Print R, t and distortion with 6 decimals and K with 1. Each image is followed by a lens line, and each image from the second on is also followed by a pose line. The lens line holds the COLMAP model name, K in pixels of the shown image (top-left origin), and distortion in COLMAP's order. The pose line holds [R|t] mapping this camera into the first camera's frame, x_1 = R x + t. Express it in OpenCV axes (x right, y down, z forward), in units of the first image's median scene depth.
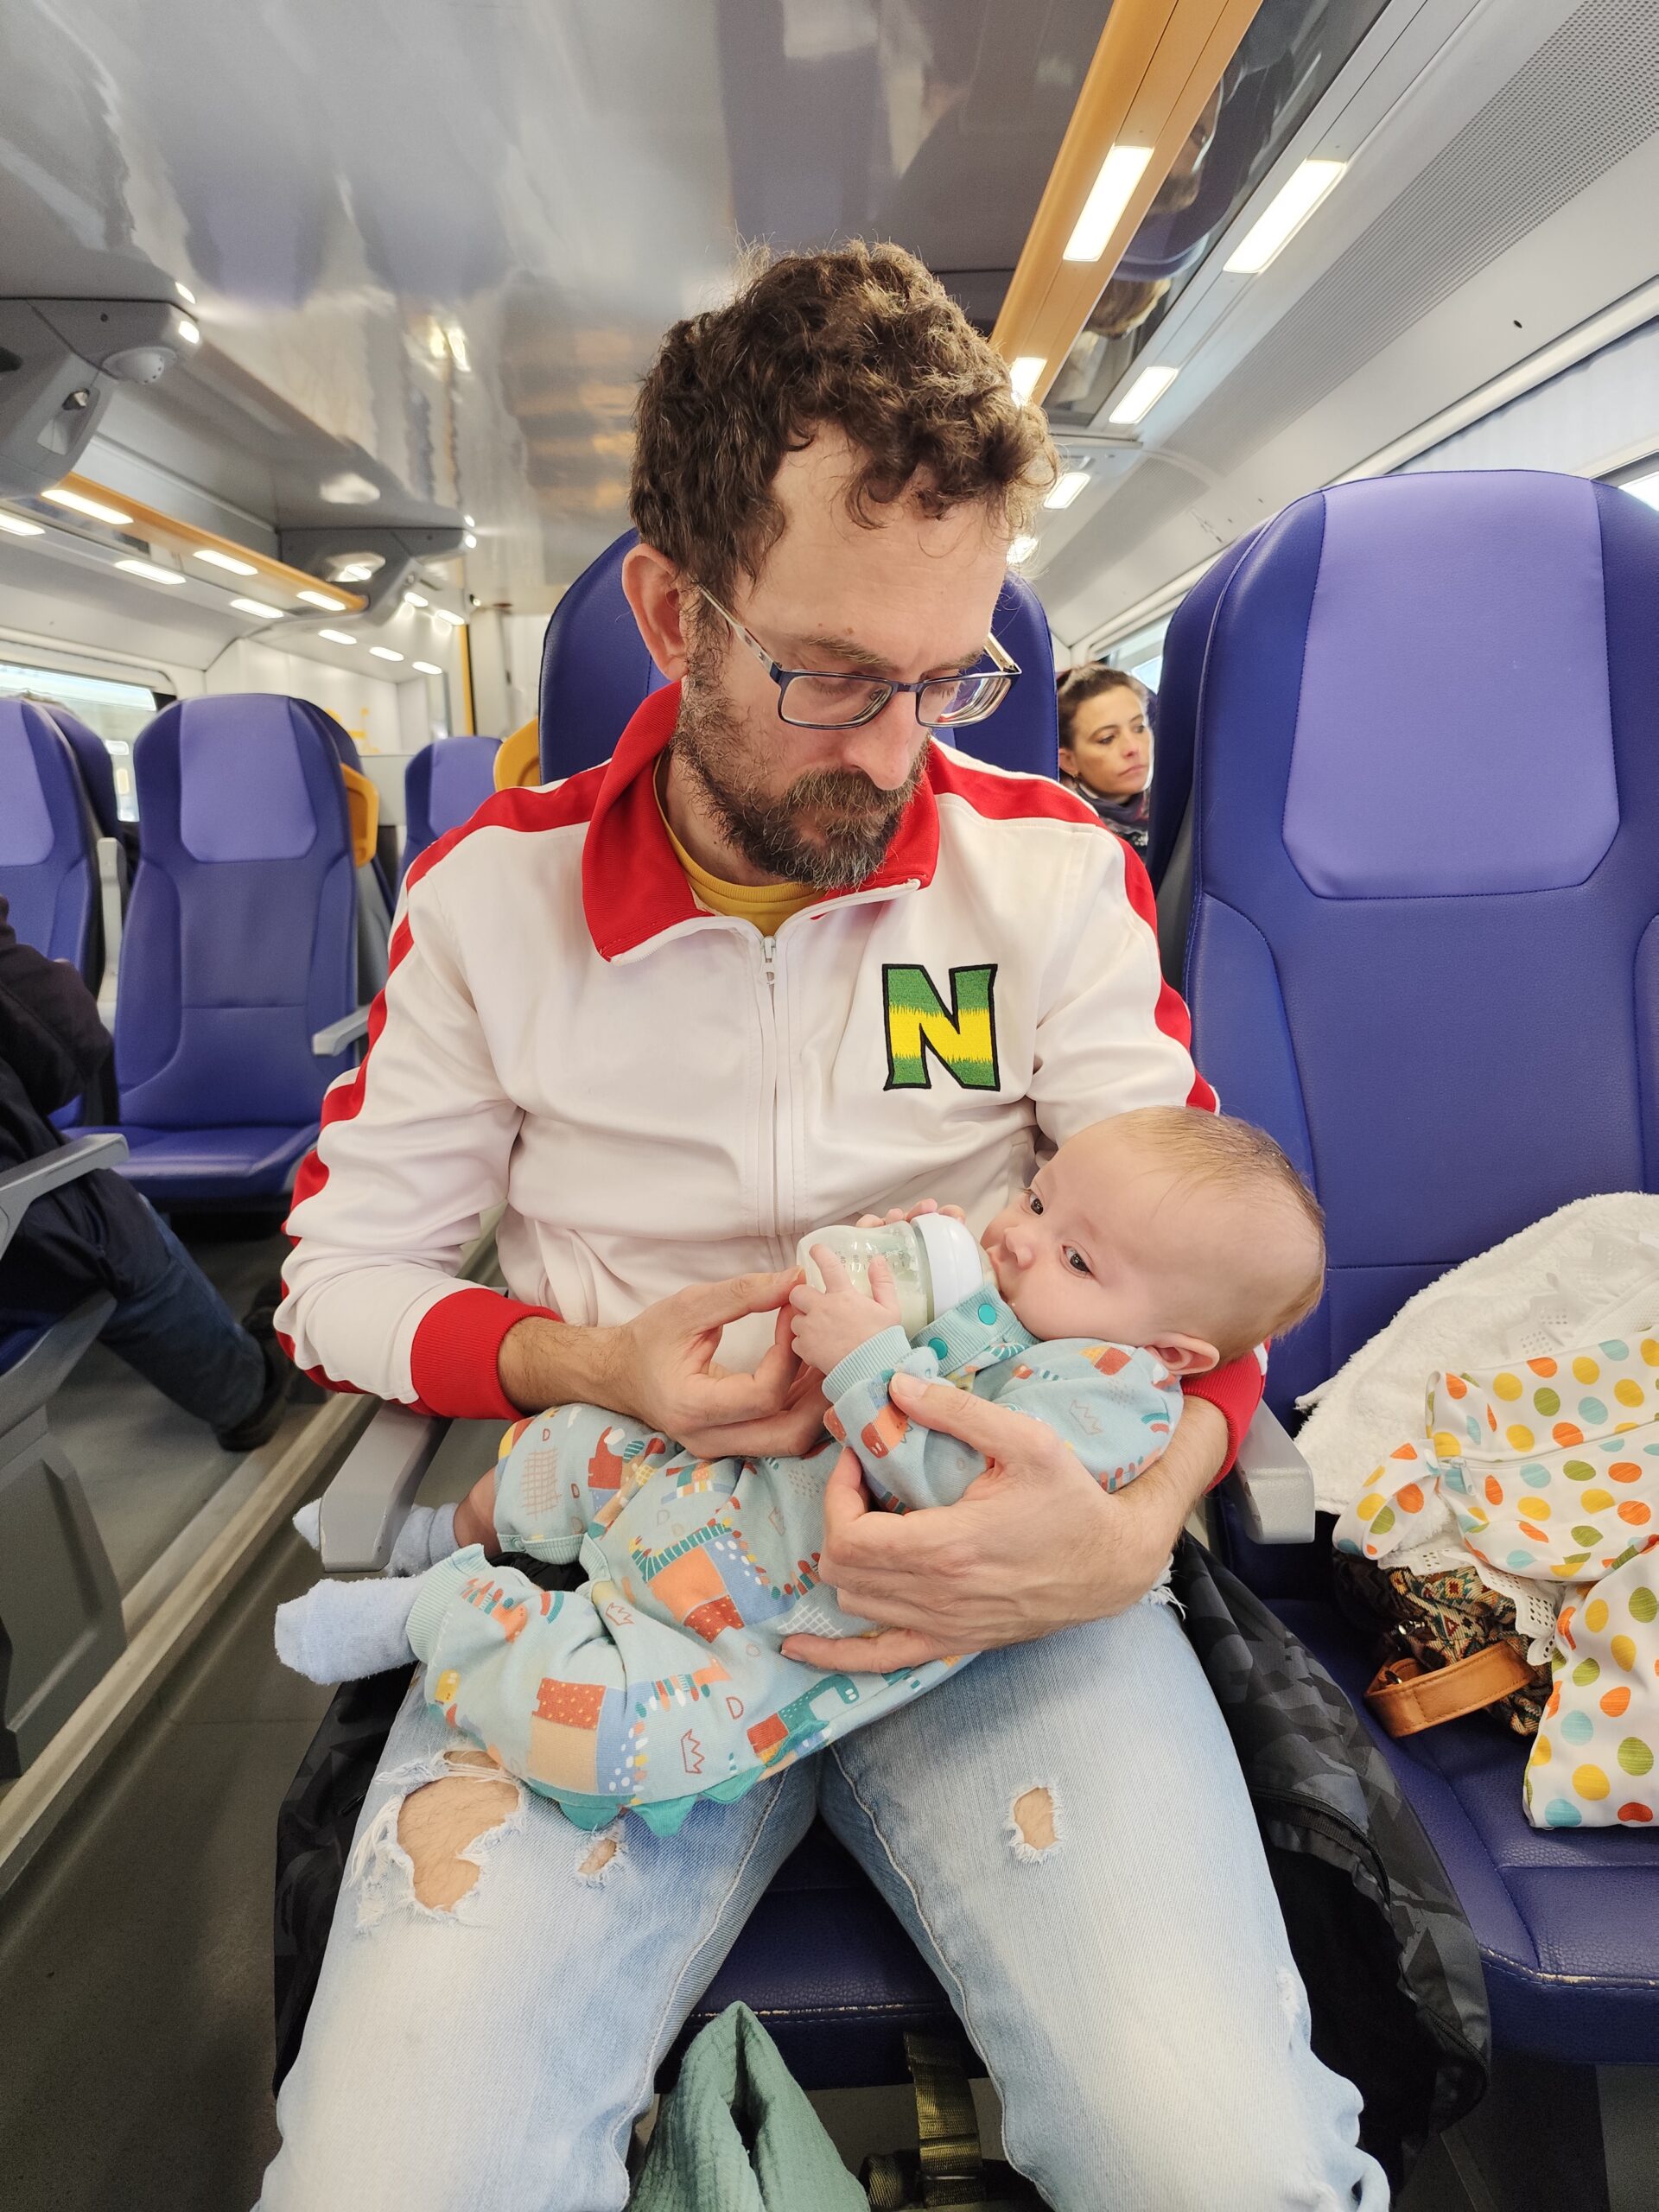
lens RADIAL K [[1484.0, 0, 829.5], [0, 1484.0, 1106.0], [0, 0, 1]] dist [-0.000376, -0.000063]
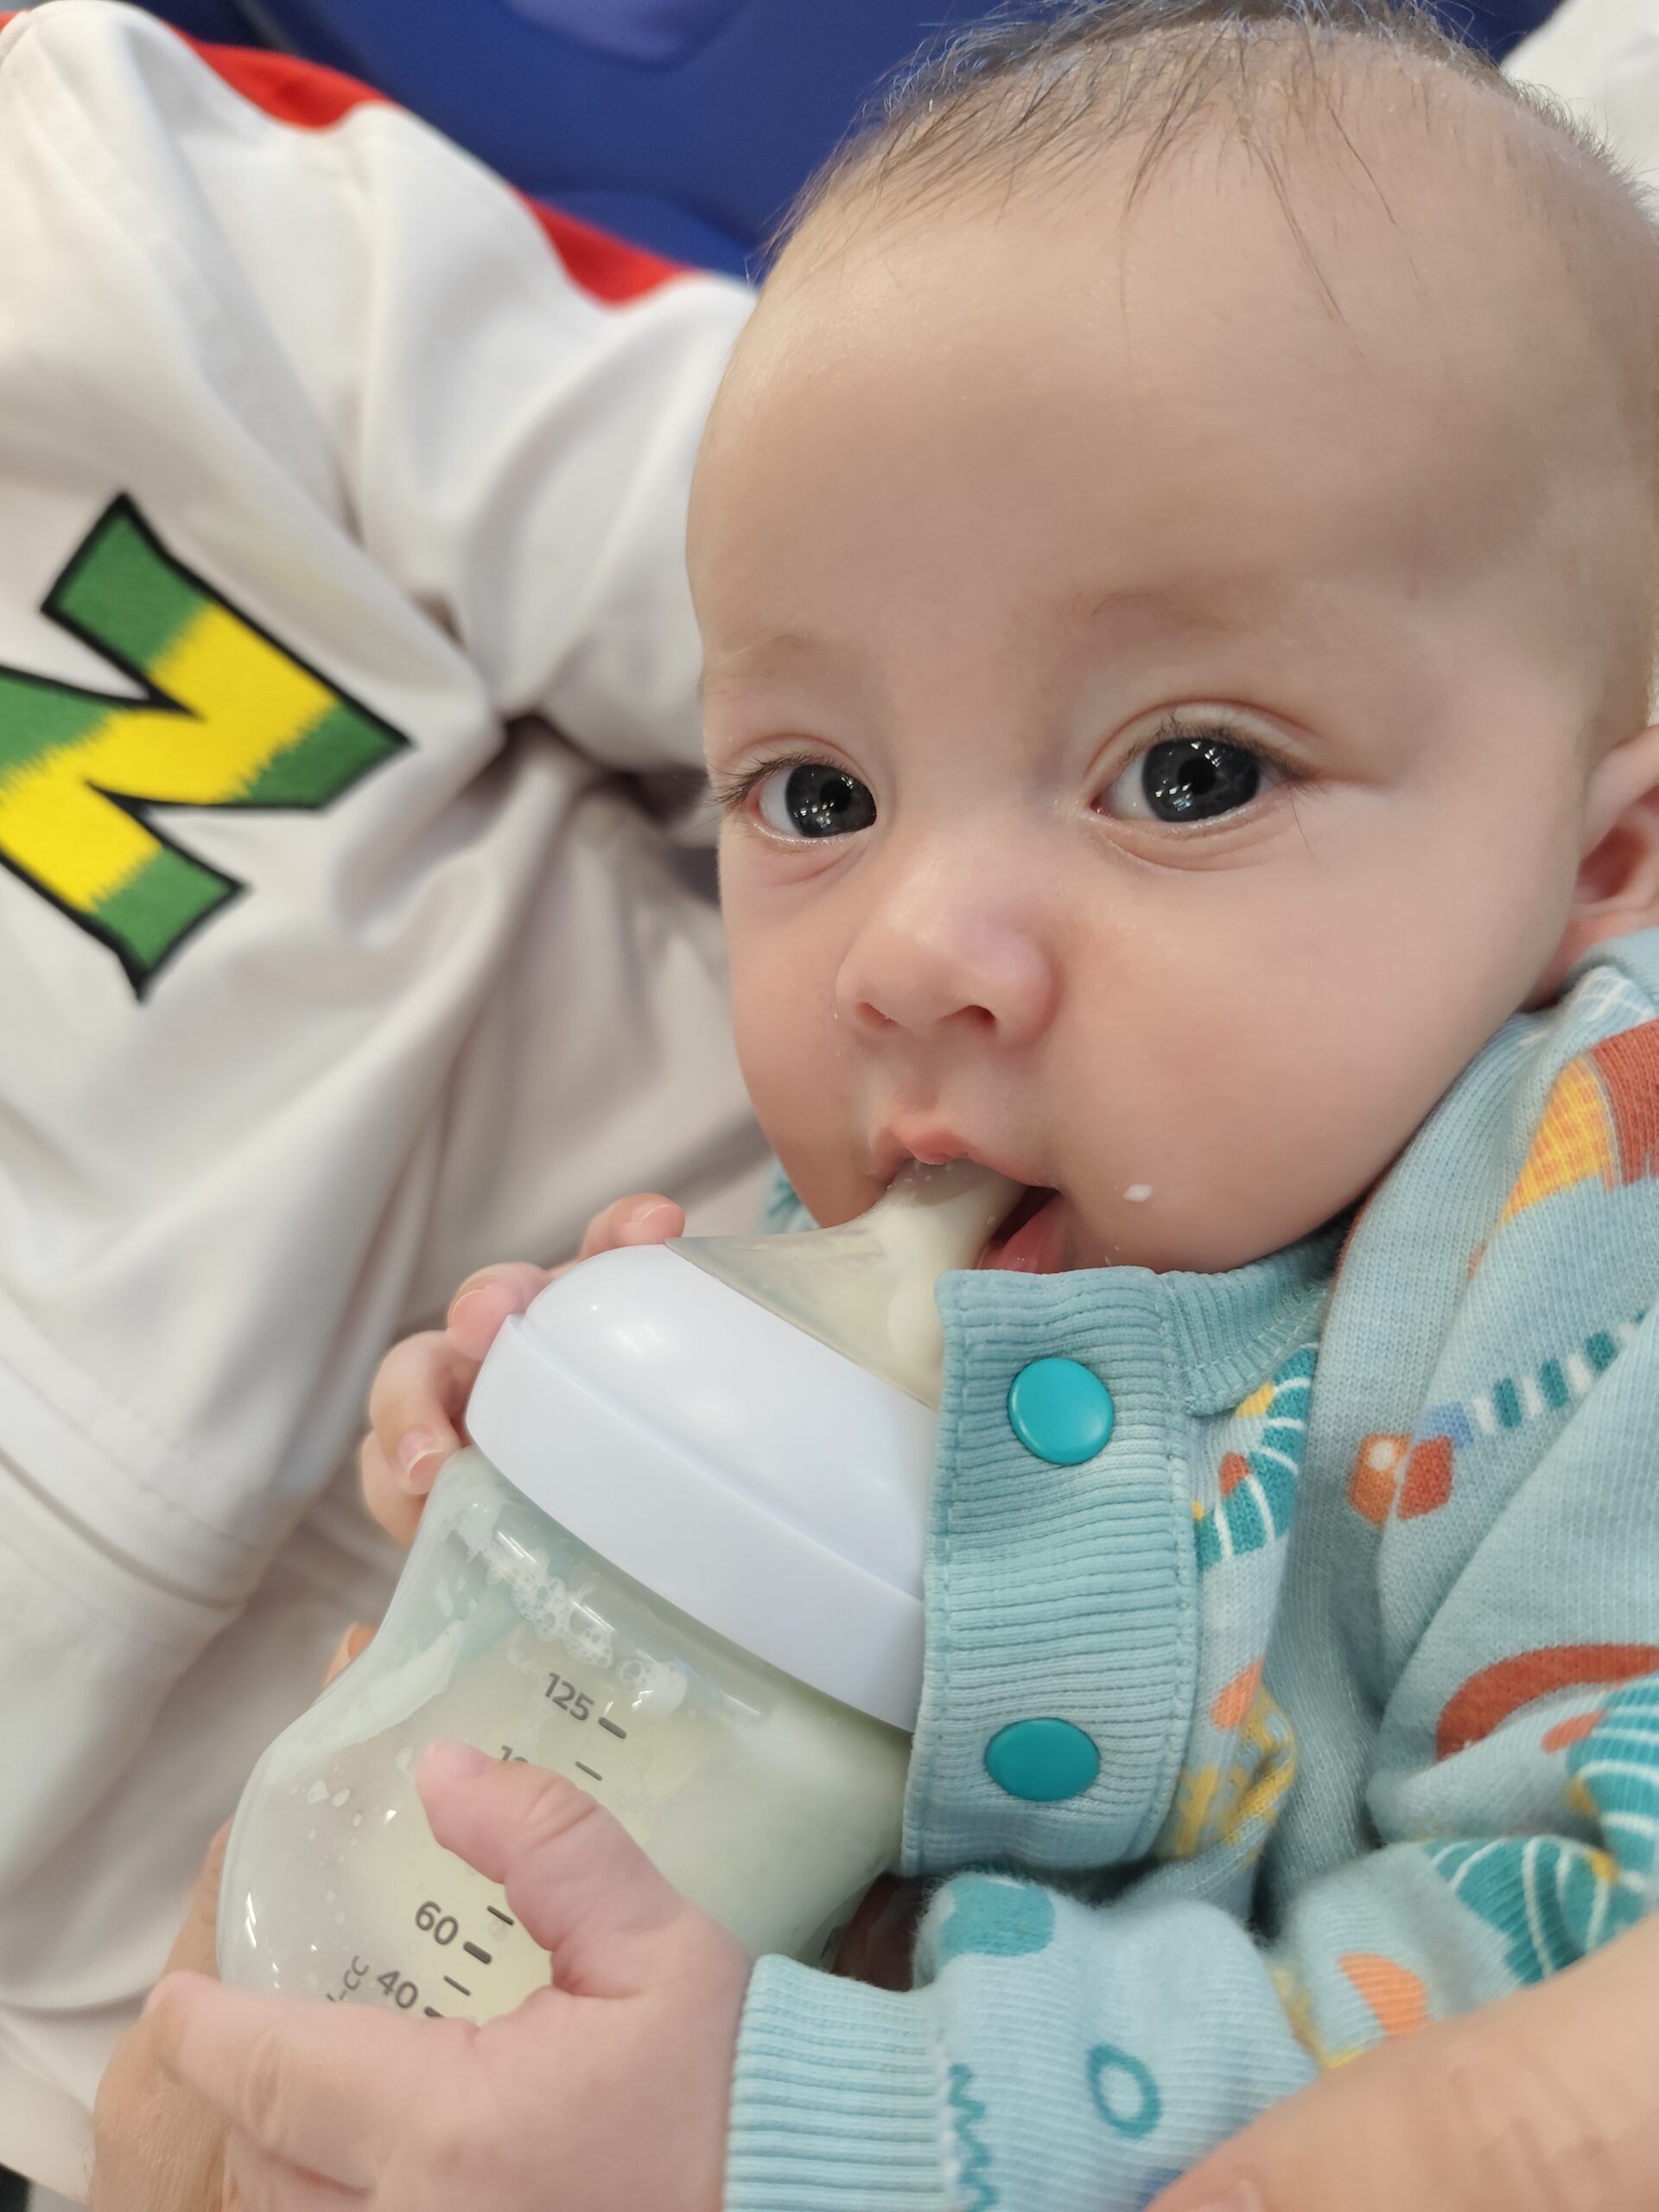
lens RADIAL K [[1484.0, 0, 829.5], [0, 1484.0, 1106.0], [0, 0, 1]] dist [-0.000376, -0.000063]
pose [[0.654279, -0.745671, 0.126072, 0.073464], [0.732932, 0.666309, 0.137268, 0.062329], [-0.186360, 0.002591, 0.982478, 0.665252]]
